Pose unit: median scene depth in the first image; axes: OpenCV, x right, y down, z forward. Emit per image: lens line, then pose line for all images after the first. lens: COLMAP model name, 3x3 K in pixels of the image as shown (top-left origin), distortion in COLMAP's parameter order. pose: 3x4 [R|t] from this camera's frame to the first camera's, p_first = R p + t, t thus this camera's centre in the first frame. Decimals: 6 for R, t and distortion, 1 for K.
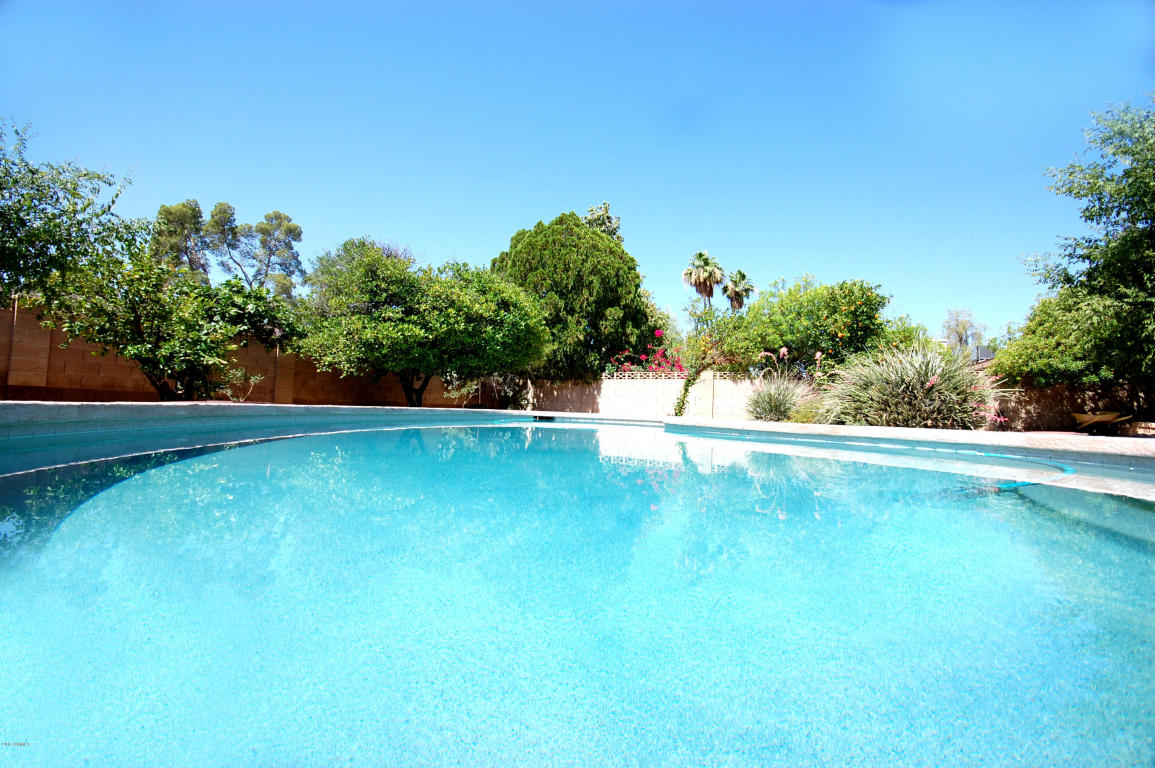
lens RADIAL K [[503.0, 0, 579.6], [0, 503.0, 381.3], [0, 0, 1]] dist [0.001229, -0.000868]
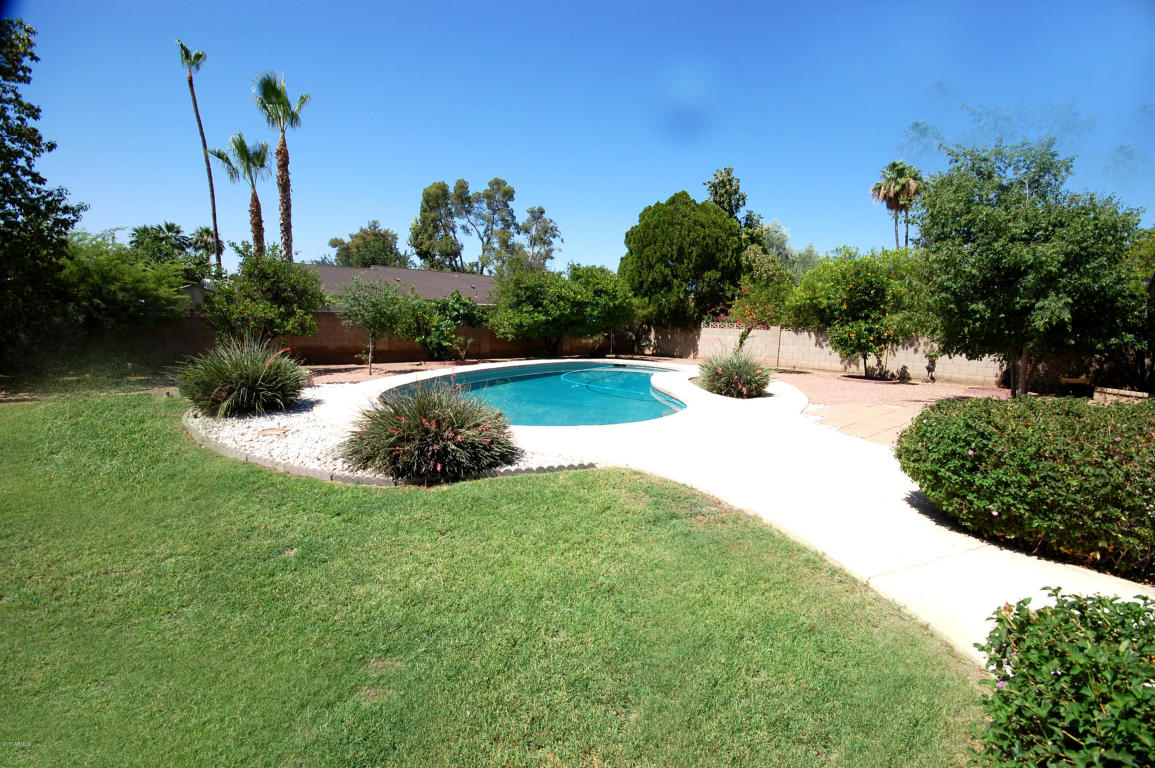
lens RADIAL K [[503.0, 0, 576.9], [0, 503.0, 386.3], [0, 0, 1]] dist [0.001229, -0.000868]
pose [[0.910710, 0.049207, -0.410105, 0.293341], [0.027360, 0.983511, 0.178766, -0.095405], [0.412139, -0.174025, 0.894347, -0.320369]]
